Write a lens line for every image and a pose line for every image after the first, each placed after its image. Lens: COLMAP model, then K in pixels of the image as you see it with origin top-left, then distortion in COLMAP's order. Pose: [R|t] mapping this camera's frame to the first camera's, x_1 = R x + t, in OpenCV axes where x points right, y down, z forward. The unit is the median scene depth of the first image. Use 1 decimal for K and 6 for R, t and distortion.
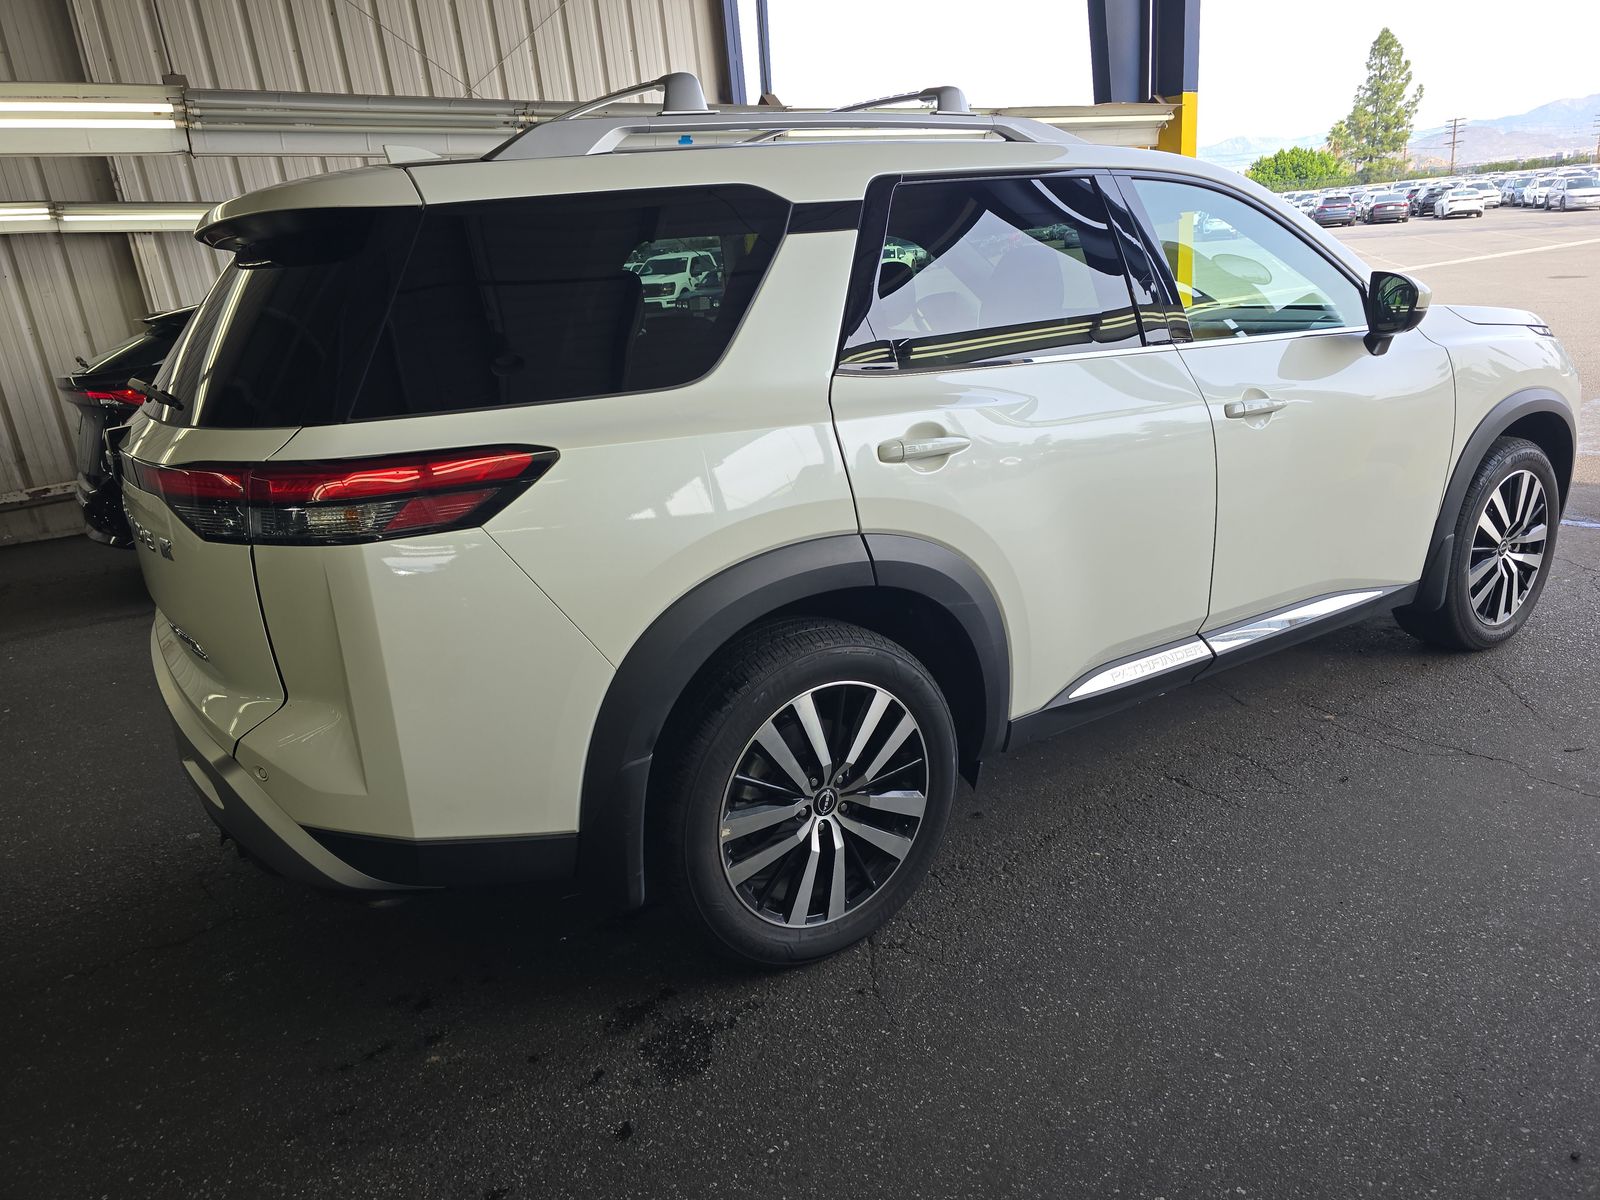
lens RADIAL K [[1064.0, 0, 800.0], [0, 1064.0, 600.0], [0, 0, 1]] dist [0.043196, -0.036986]
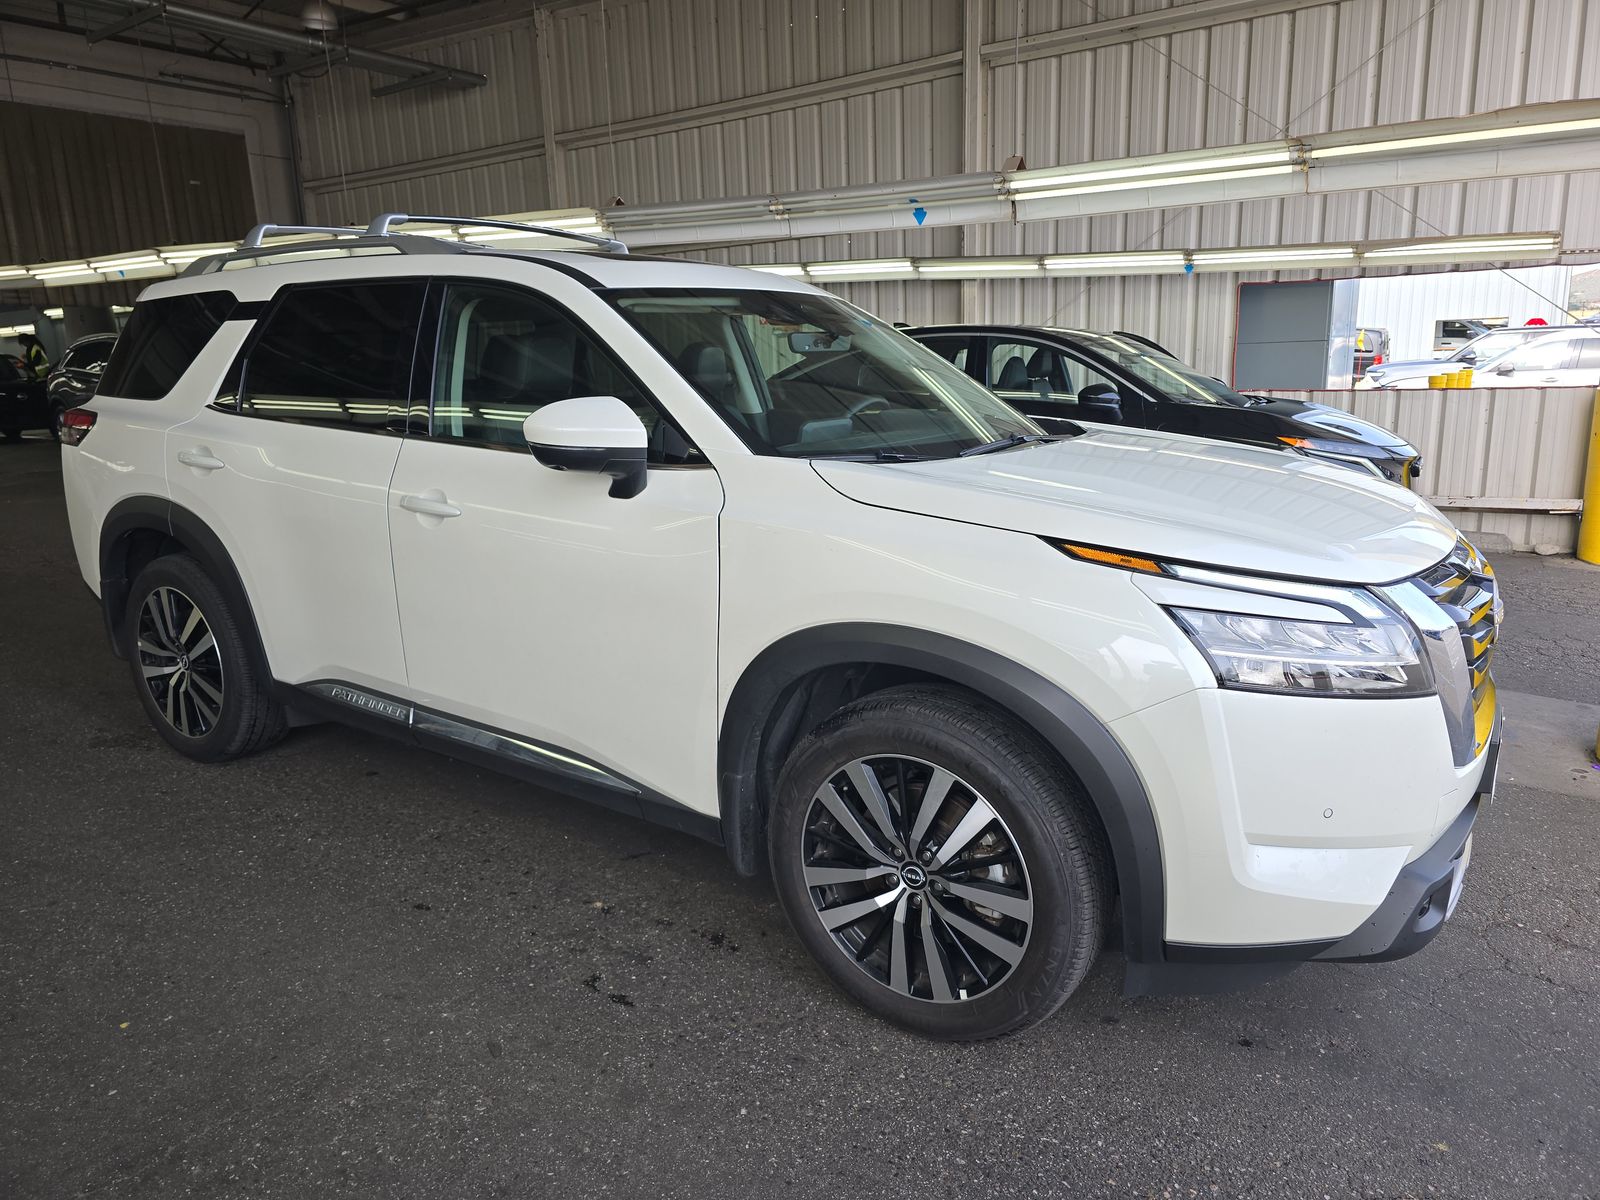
lens RADIAL K [[1064.0, 0, 800.0], [0, 1064.0, 600.0], [0, 0, 1]] dist [0.043196, -0.036986]
pose [[0.401254, 0.279681, -0.872224, 0.758287], [-0.295184, 0.940924, 0.165915, -0.188985], [0.867100, 0.190892, 0.460107, 0.435438]]
